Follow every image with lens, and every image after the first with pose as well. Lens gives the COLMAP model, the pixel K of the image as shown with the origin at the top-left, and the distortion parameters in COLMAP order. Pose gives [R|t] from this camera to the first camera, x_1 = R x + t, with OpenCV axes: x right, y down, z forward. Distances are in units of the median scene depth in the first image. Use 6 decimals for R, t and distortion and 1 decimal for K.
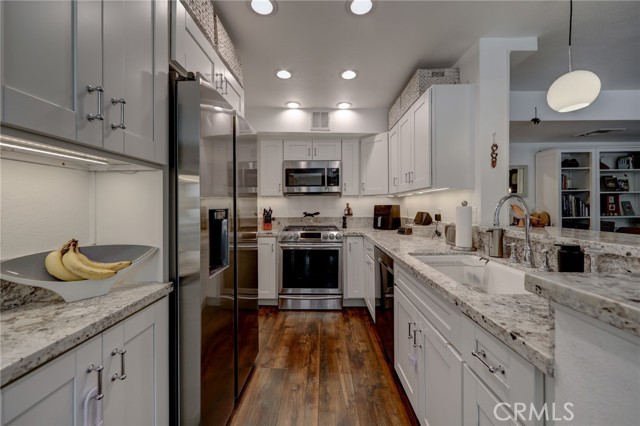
lens RADIAL K [[250.1, 0, 316.7], [0, 250.1, 208.1], [0, 0, 1]] dist [0.000846, 0.000132]
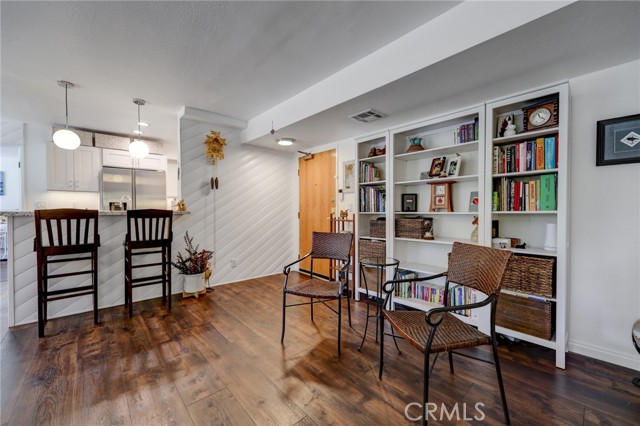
lens RADIAL K [[250.8, 0, 320.0], [0, 250.8, 213.0], [0, 0, 1]] dist [-0.000346, 0.000103]
pose [[0.692302, 0.012448, -0.721500, 1.561744], [-0.009737, 0.999921, 0.007908, 0.035564], [0.721542, 0.001550, 0.692369, 0.242166]]
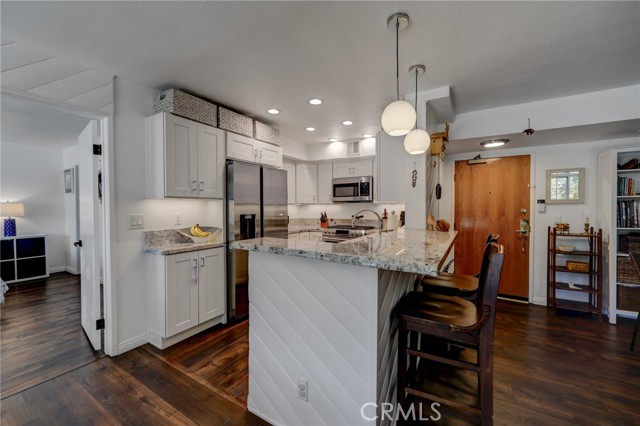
lens RADIAL K [[250.8, 0, 320.0], [0, 250.8, 213.0], [0, 0, 1]] dist [-0.000346, 0.000103]
pose [[0.867132, 0.014733, -0.497860, 0.520244], [-0.006928, 0.999823, 0.017520, -0.020849], [0.498029, -0.011743, 0.867081, -0.259999]]
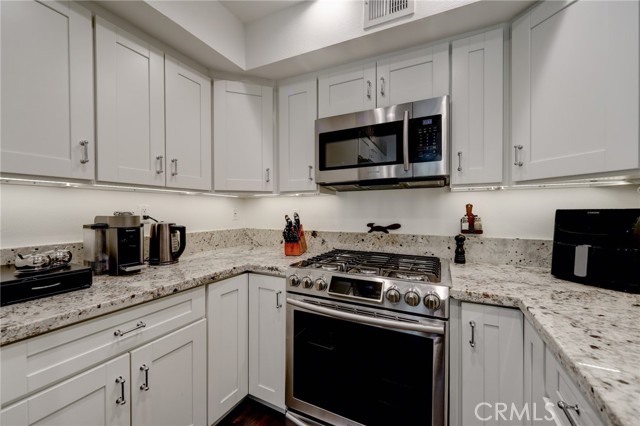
lens RADIAL K [[250.8, 0, 320.0], [0, 250.8, 213.0], [0, 0, 1]] dist [-0.000346, 0.000103]
pose [[0.906969, 0.005850, -0.421158, 0.082716], [-0.003912, 0.999977, 0.005465, -0.007090], [0.421180, -0.003309, 0.906971, 0.569285]]
